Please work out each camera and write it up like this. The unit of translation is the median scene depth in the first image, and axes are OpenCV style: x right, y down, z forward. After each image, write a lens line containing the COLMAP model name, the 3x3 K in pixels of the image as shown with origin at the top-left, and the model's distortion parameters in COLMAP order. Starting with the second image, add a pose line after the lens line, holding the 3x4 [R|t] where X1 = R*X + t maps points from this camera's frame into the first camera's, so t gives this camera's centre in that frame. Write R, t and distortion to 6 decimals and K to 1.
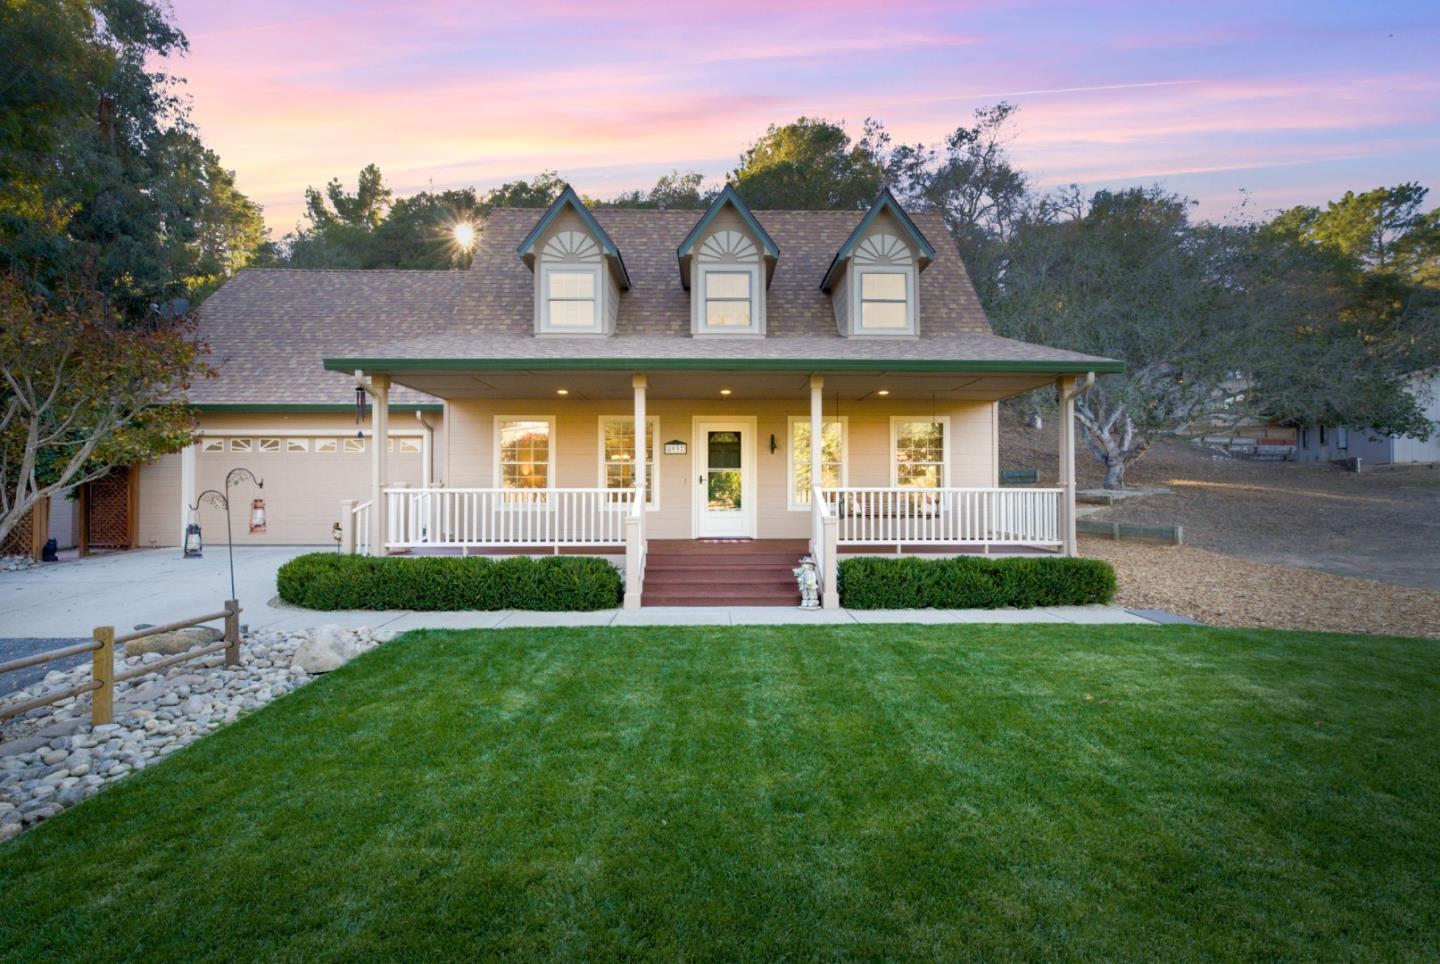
lens RADIAL K [[556.5, 0, 720.0], [0, 556.5, 482.0], [0, 0, 1]] dist [0.000672, 0.000186]
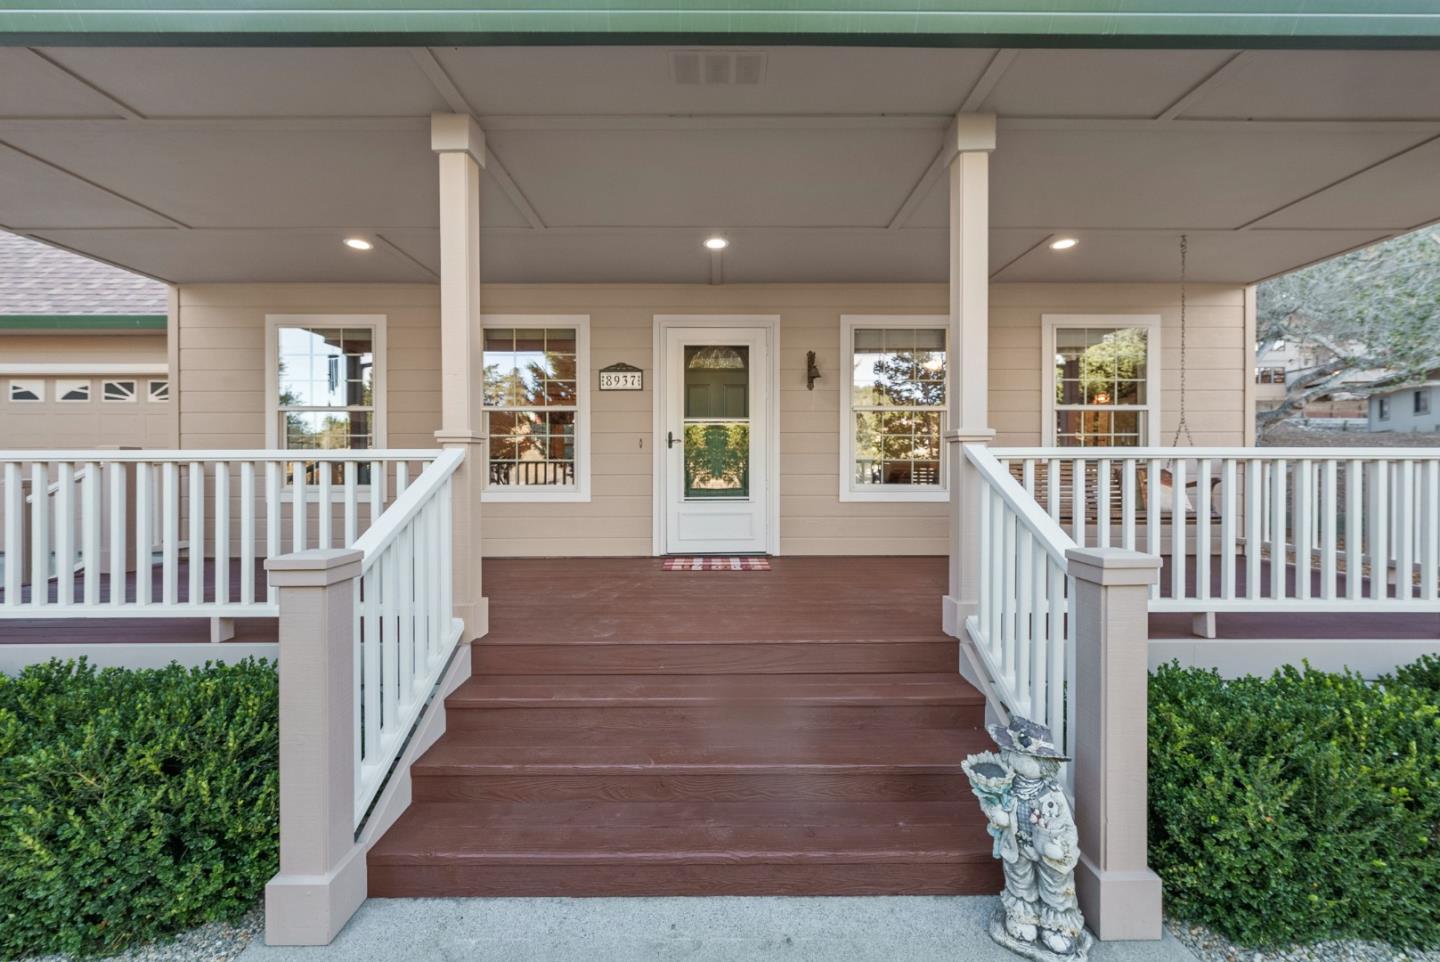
lens RADIAL K [[556.5, 0, 720.0], [0, 556.5, 481.0], [0, 0, 1]] dist [0.000672, 0.000186]
pose [[0.999958, -0.000610, -0.009177, 0.016053], [0.000956, 0.999285, 0.037804, 0.013773], [0.009147, -0.037811, 0.999243, 0.488332]]
